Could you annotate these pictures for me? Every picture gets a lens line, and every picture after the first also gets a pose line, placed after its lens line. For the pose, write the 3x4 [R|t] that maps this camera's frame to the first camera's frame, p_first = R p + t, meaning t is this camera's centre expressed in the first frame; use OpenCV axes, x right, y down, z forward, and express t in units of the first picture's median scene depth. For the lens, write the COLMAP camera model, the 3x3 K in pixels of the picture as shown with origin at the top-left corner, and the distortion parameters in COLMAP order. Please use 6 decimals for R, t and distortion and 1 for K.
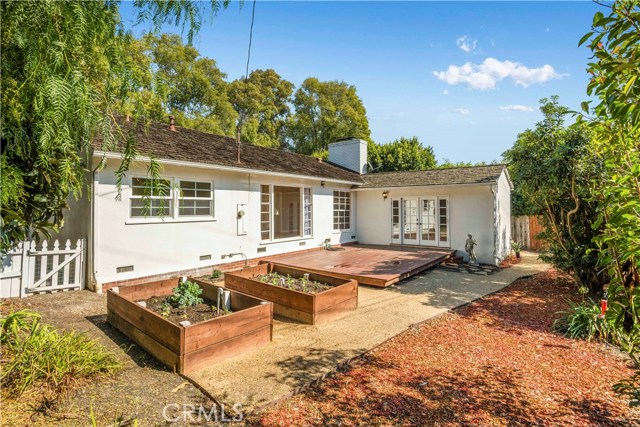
lens RADIAL K [[298.0, 0, 319.4], [0, 298.0, 209.8], [0, 0, 1]] dist [-0.018064, -0.000415]
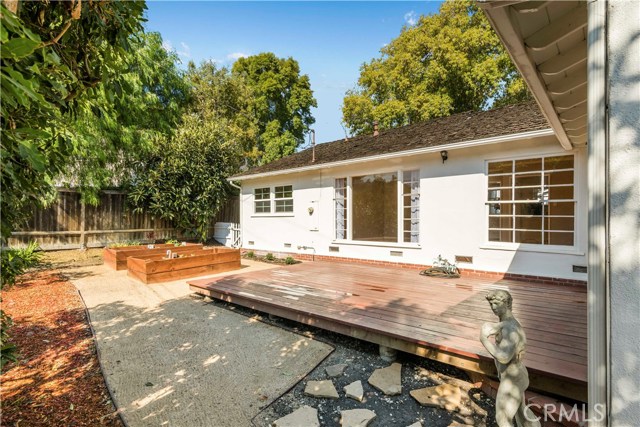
lens RADIAL K [[312.4, 0, 316.1], [0, 312.4, 227.8], [0, 0, 1]] dist [0.006231, -0.002344]
pose [[-0.032265, 0.037453, -0.998777, 0.842749], [0.004033, 0.999294, 0.037342, 0.033935], [0.999471, -0.002823, -0.032393, 1.053577]]
